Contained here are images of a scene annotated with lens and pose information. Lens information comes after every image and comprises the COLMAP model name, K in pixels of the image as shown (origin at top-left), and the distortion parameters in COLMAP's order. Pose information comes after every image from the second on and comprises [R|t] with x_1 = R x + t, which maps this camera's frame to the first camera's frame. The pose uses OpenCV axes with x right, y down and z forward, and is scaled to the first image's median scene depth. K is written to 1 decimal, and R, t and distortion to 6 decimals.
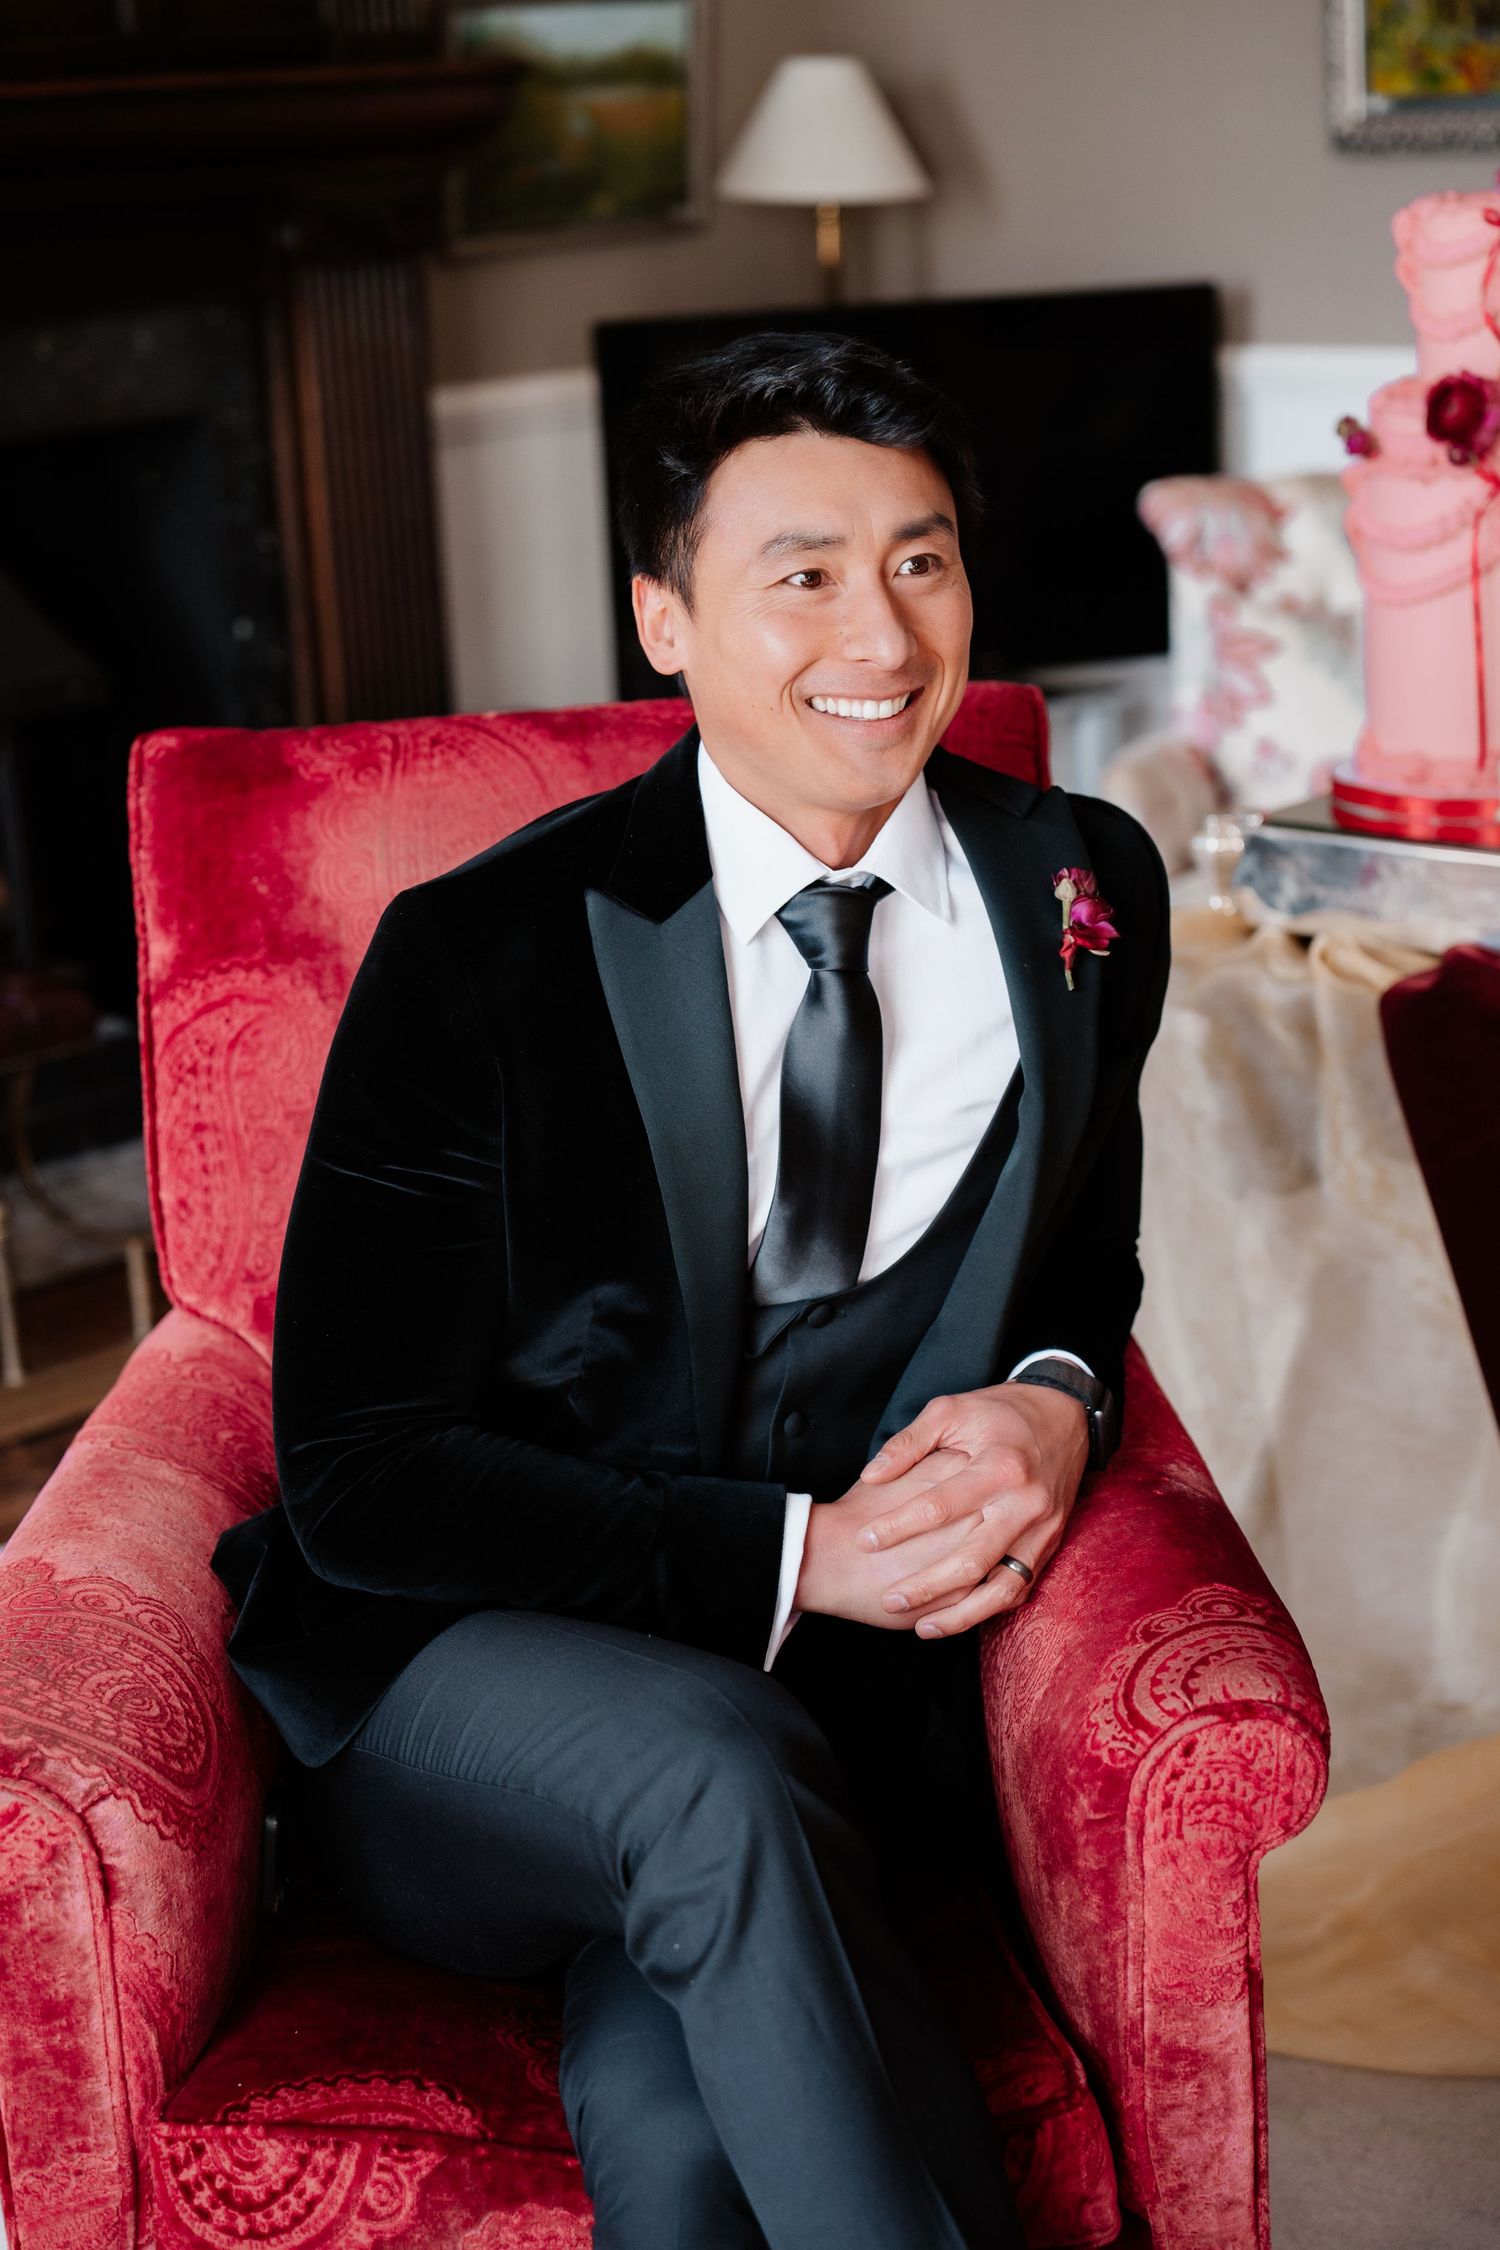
lens RADIAL K [[3459.2, 0, 750.0], [0, 3459.2, 1125.0], [0, 0, 1]] dist [0.003039, -0.048567]
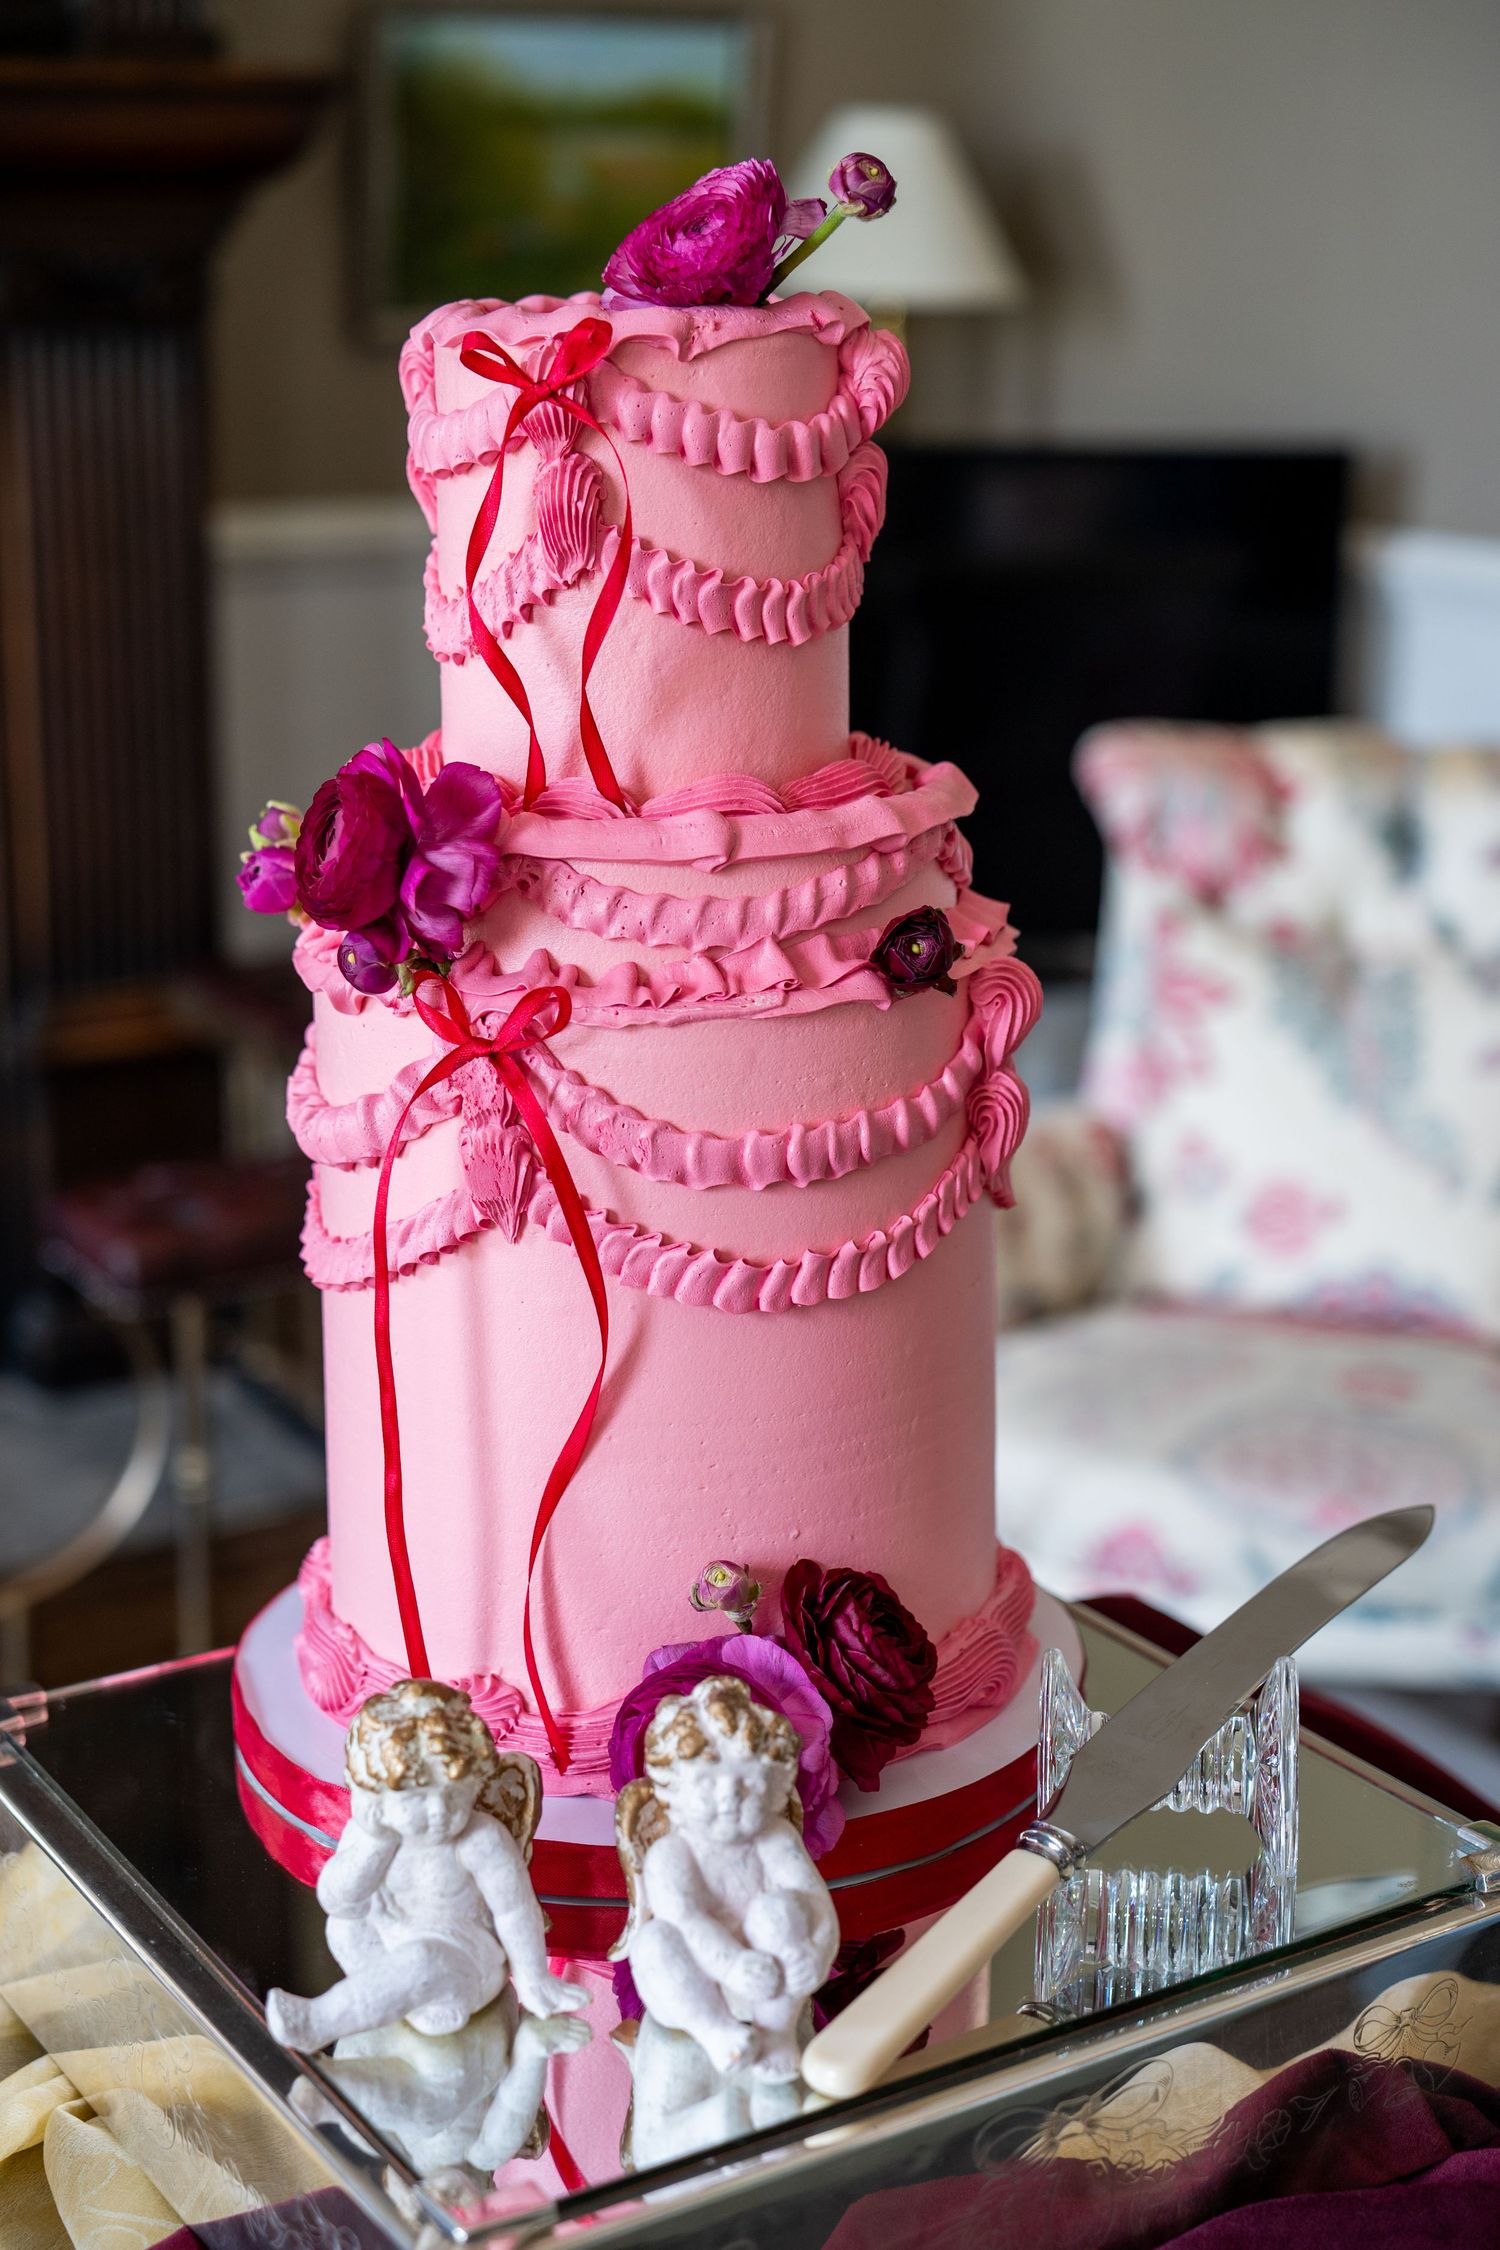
lens RADIAL K [[3265.9, 0, 750.0], [0, 3265.9, 1125.0], [0, 0, 1]] dist [0.023972, 0.072284]
pose [[0.979297, 0.111303, -0.169080, 0.165238], [-0.114071, 0.993450, -0.006717, -0.094904], [0.167225, 0.025865, 0.985579, 0.346837]]
